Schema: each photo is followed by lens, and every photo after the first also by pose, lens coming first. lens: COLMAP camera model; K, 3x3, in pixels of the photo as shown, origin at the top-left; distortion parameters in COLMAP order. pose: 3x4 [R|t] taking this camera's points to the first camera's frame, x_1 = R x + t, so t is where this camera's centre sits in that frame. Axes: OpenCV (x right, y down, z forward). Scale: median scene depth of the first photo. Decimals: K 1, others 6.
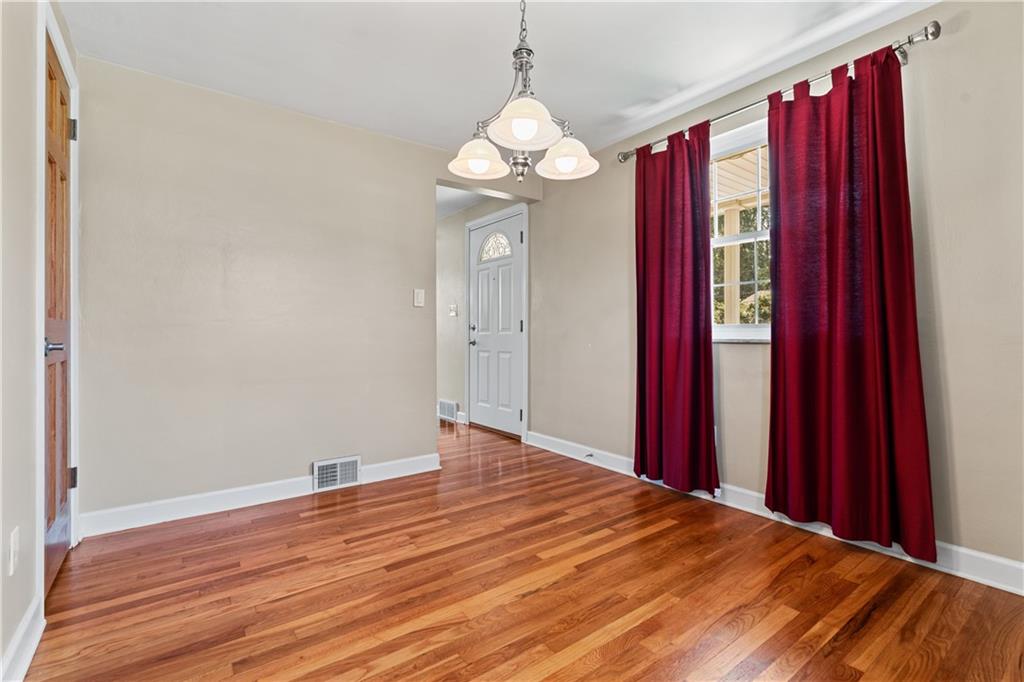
lens RADIAL K [[461.9, 0, 509.7], [0, 461.9, 335.9], [0, 0, 1]] dist [-0.000906, -0.000239]
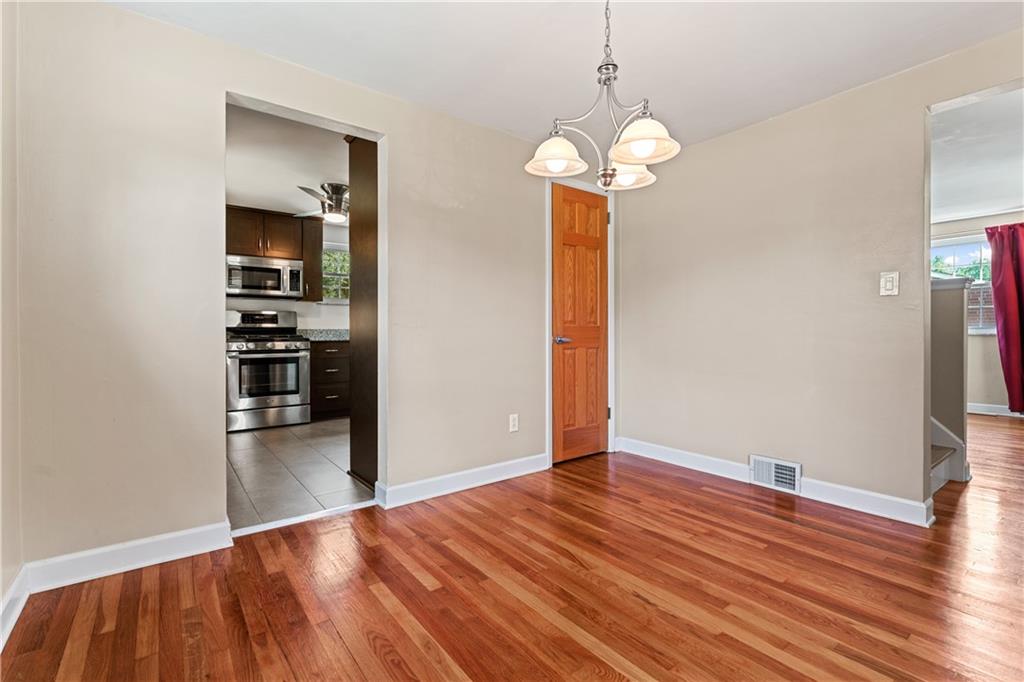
lens RADIAL K [[461.9, 0, 509.7], [0, 461.9, 335.9], [0, 0, 1]] dist [-0.000906, -0.000239]
pose [[0.016291, 0.006732, -0.999845, 0.825448], [0.003989, 0.999969, 0.006798, -0.008536], [0.999859, -0.004100, 0.016264, 0.569944]]
